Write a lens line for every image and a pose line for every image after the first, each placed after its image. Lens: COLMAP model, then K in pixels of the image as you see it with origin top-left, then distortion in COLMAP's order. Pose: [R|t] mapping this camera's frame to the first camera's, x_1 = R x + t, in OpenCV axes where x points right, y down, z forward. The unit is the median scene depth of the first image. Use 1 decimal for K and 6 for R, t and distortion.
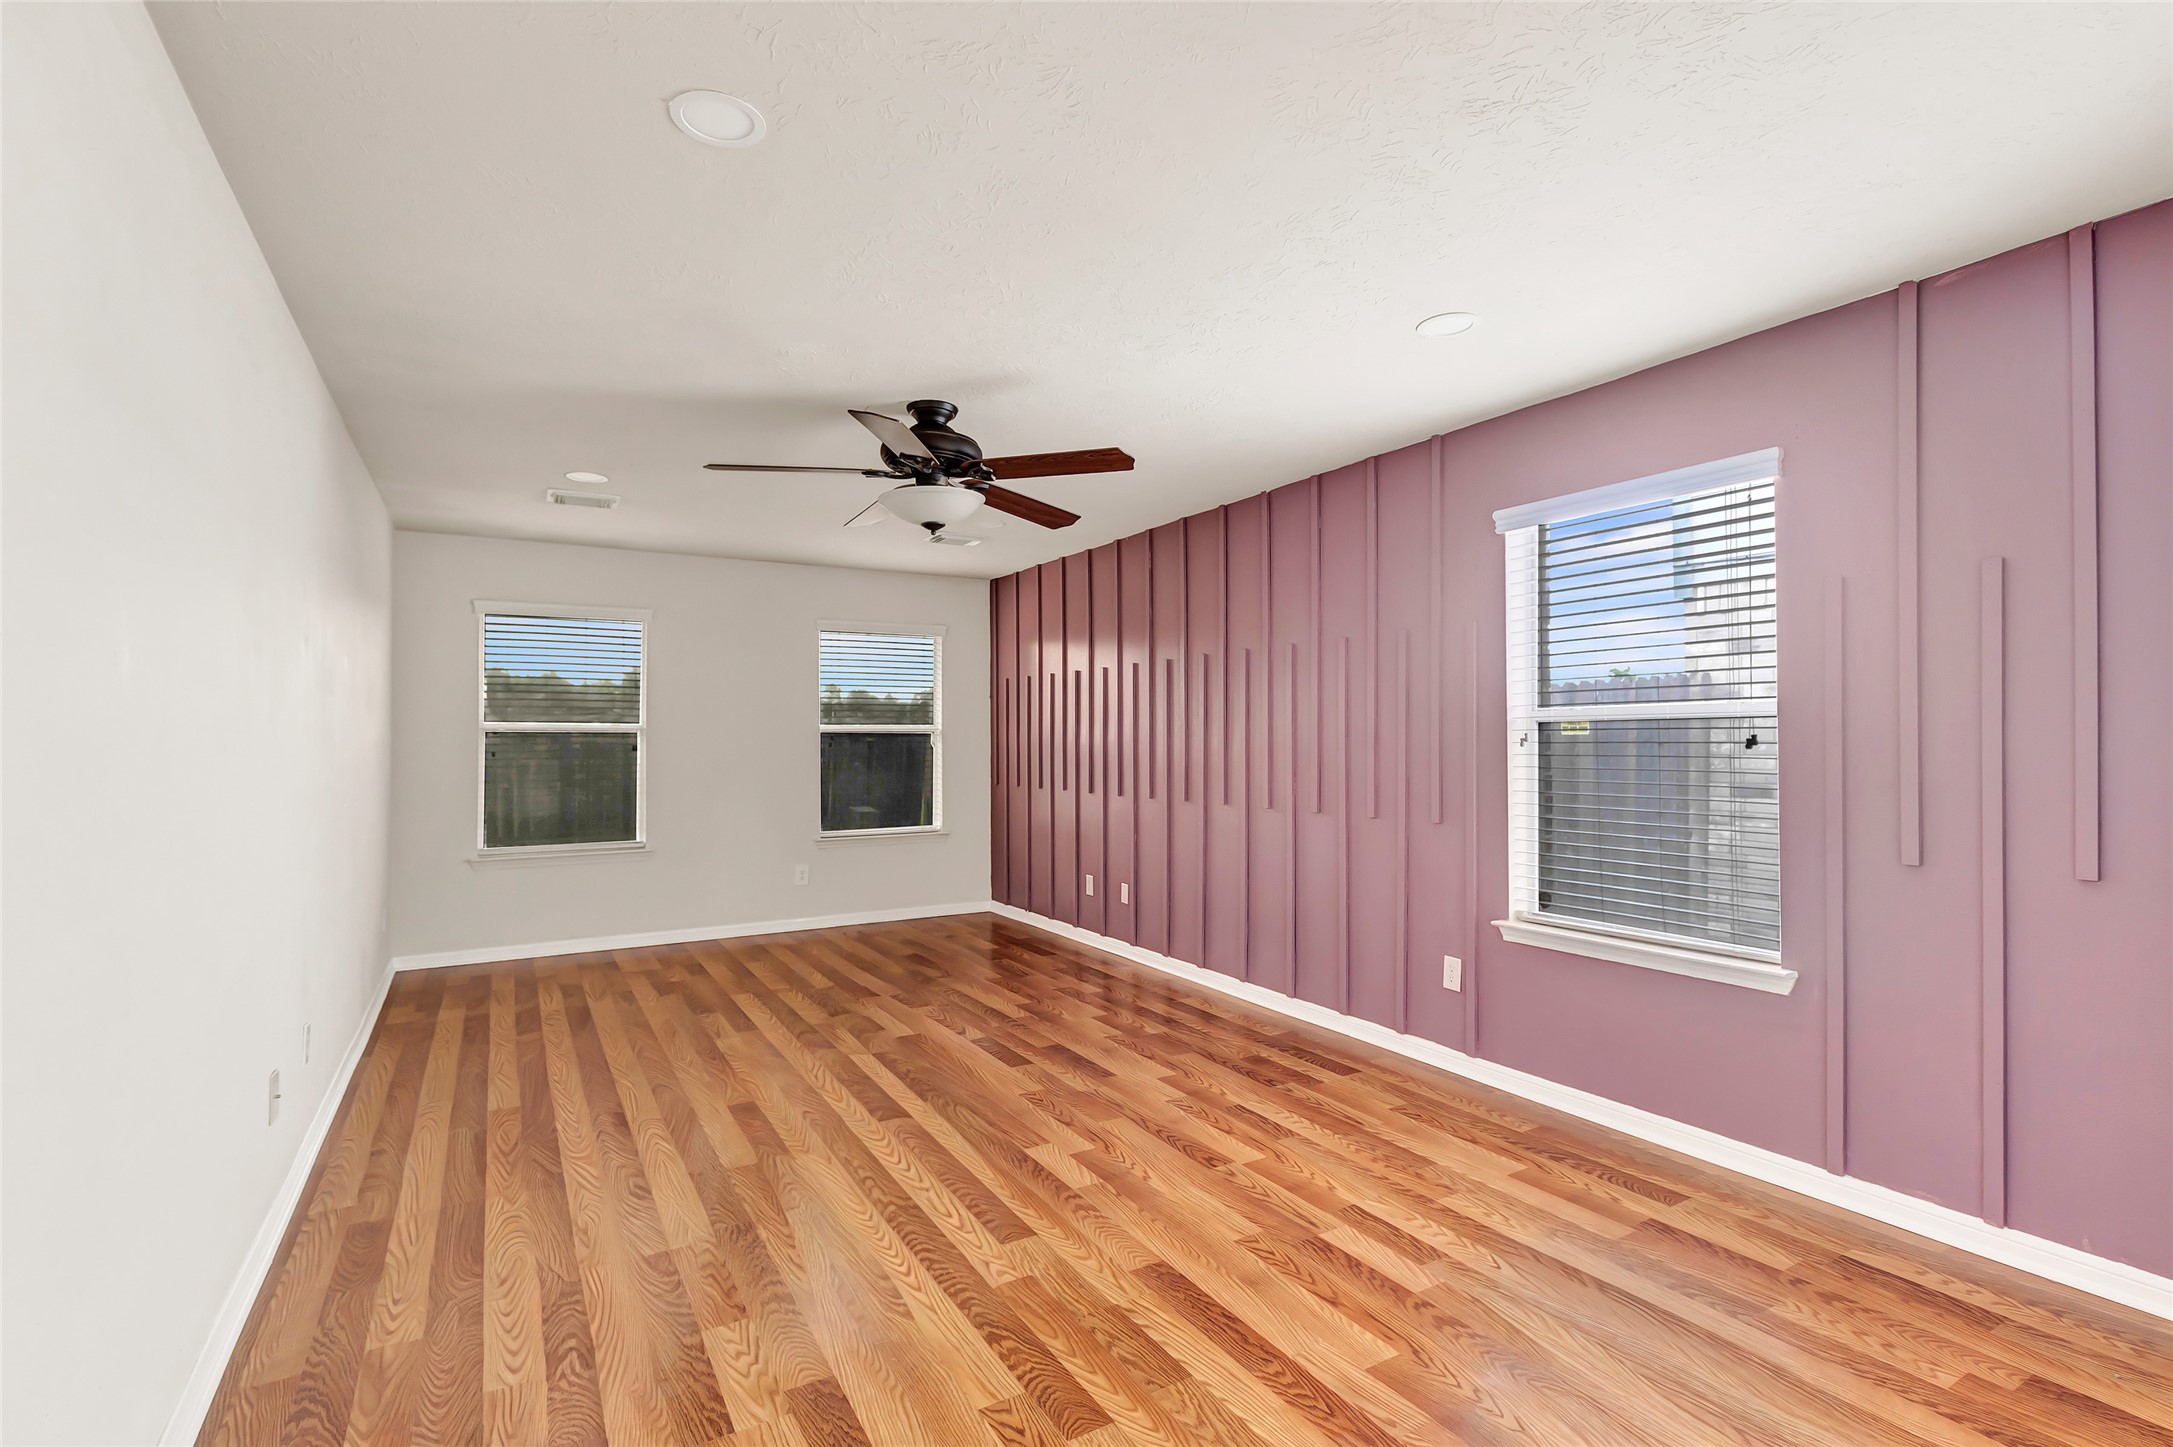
lens RADIAL K [[1064.3, 0, 1083.8], [0, 1064.3, 732.0], [0, 0, 1]] dist [0.021295, 0.000364]
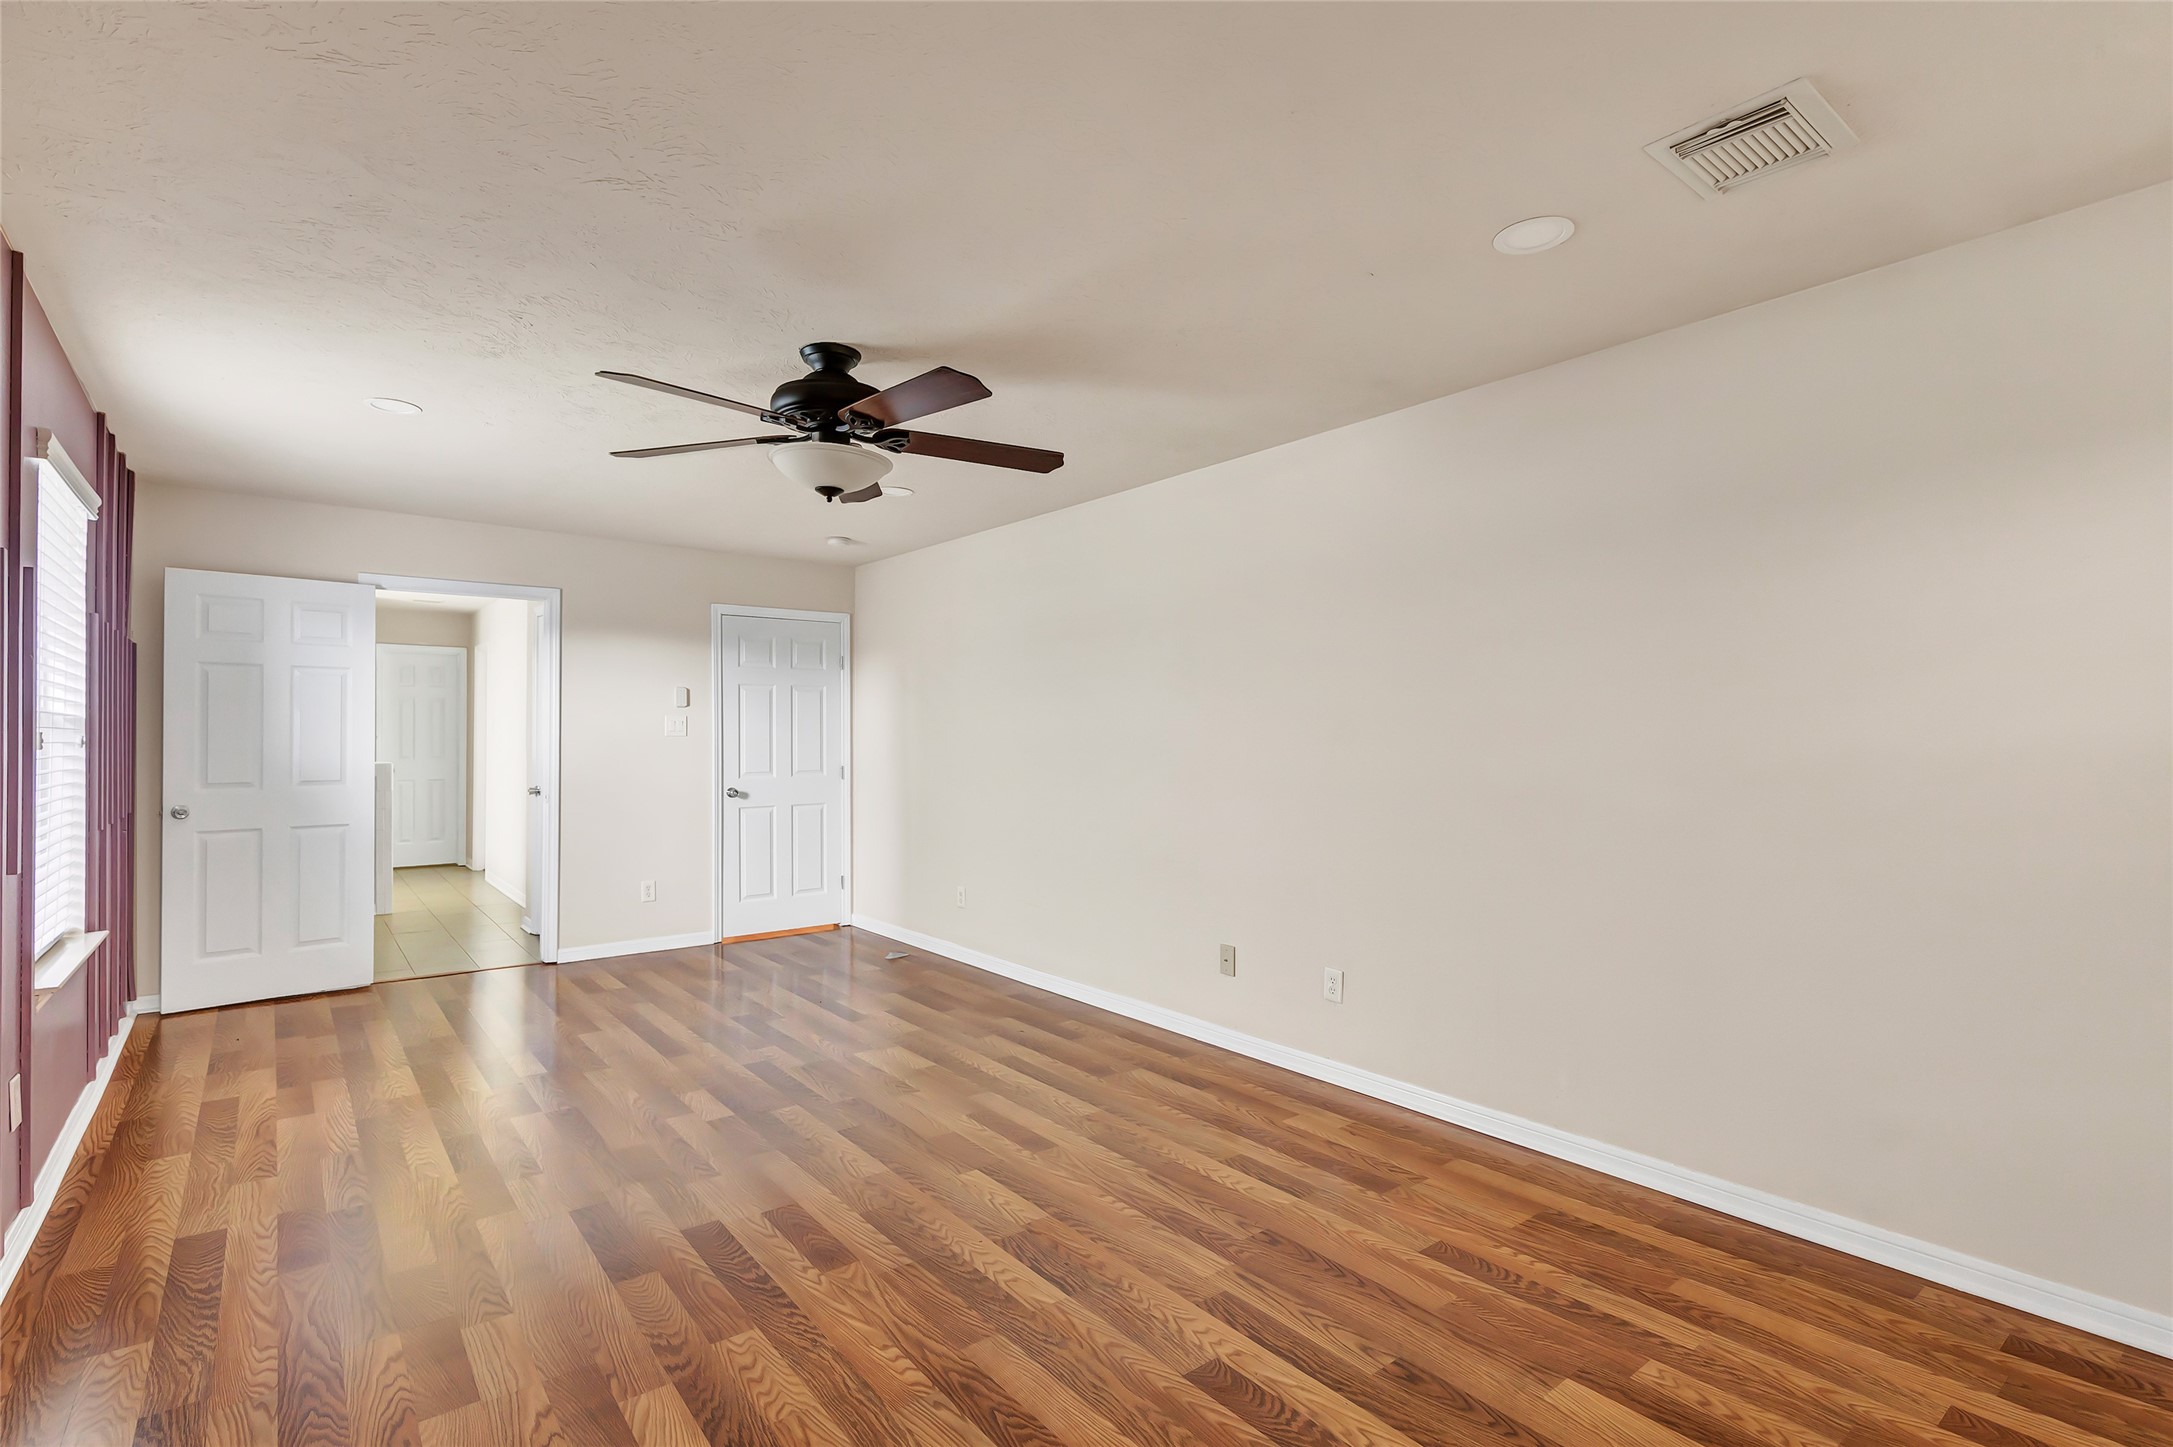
lens RADIAL K [[1064.3, 0, 1083.8], [0, 1064.3, 732.0], [0, 0, 1]] dist [0.021295, 0.000364]
pose [[-0.988706, 0.002403, -0.149848, -0.250058], [0.003370, 0.999975, -0.006195, 0.003444], [0.149829, -0.006630, -0.988690, 2.168841]]
